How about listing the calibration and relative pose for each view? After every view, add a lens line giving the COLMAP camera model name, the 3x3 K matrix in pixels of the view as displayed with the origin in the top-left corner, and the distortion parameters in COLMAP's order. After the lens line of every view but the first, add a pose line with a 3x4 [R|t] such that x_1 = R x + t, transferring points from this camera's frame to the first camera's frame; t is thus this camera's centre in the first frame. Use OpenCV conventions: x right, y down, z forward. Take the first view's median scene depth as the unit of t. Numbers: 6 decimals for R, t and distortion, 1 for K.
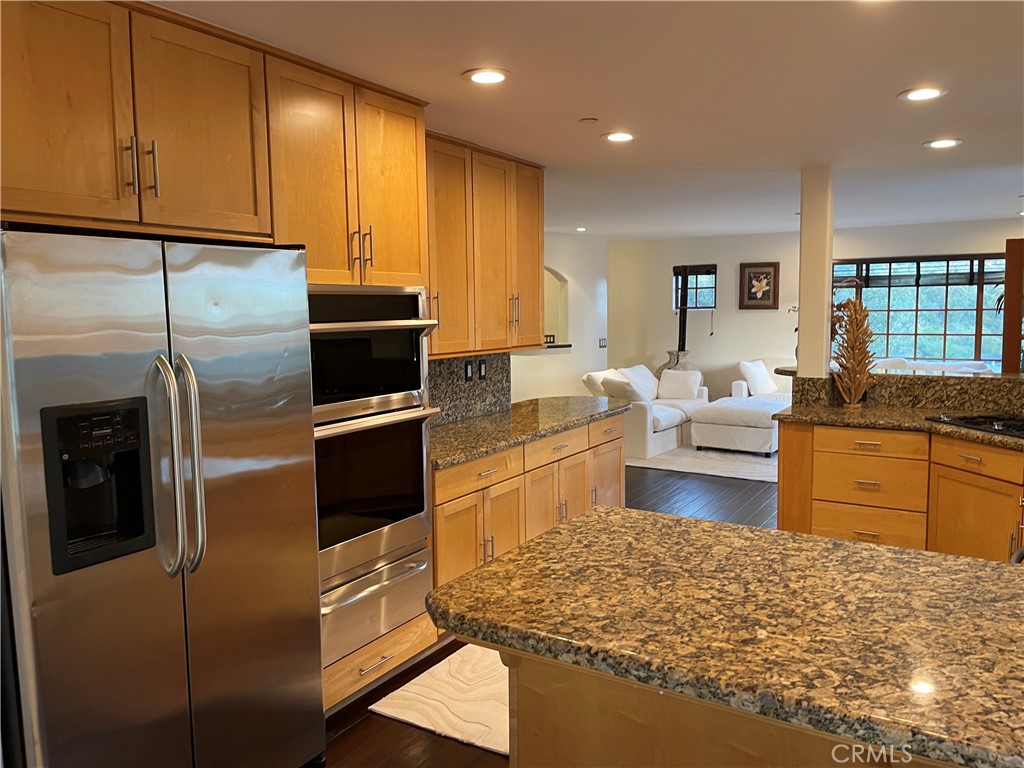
lens RADIAL K [[718.2, 0, 511.5], [0, 718.2, 381.6], [0, 0, 1]] dist [-0.005012, -0.000570]
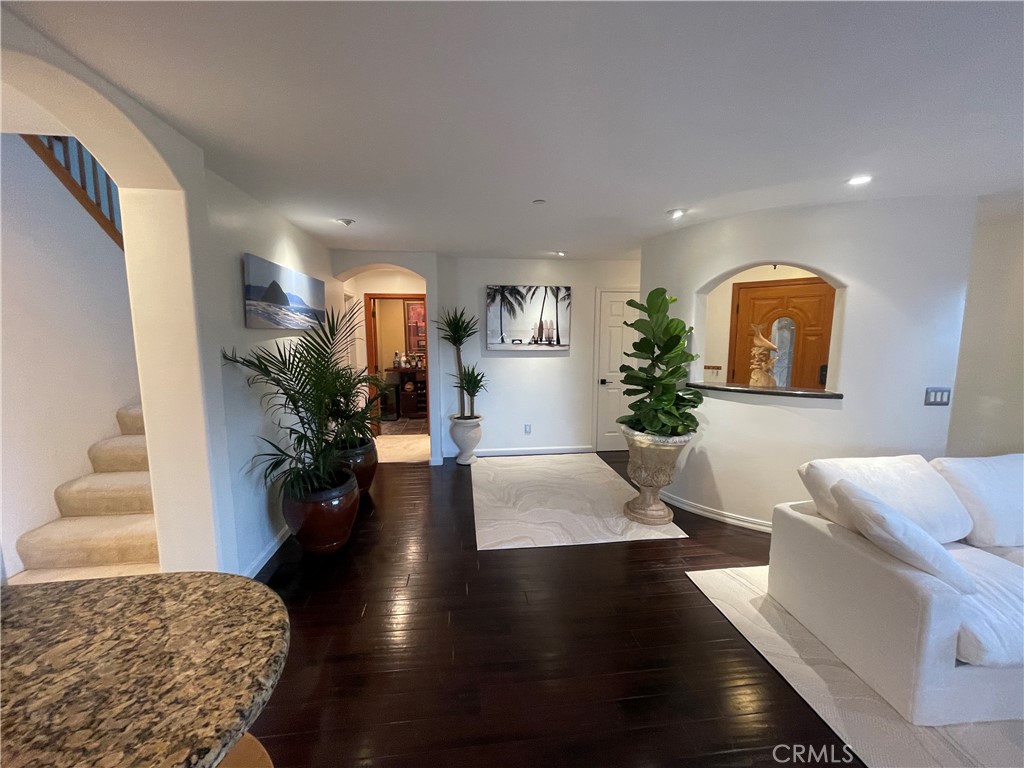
lens RADIAL K [[414.1, 0, 506.3], [0, 414.1, 383.8], [0, 0, 1]] dist [-0.005315, -0.001270]
pose [[0.638322, 0.106706, -0.762338, 0.156278], [-0.087006, 0.994000, 0.066280, -0.055844], [0.764837, 0.024020, 0.643776, 0.544016]]
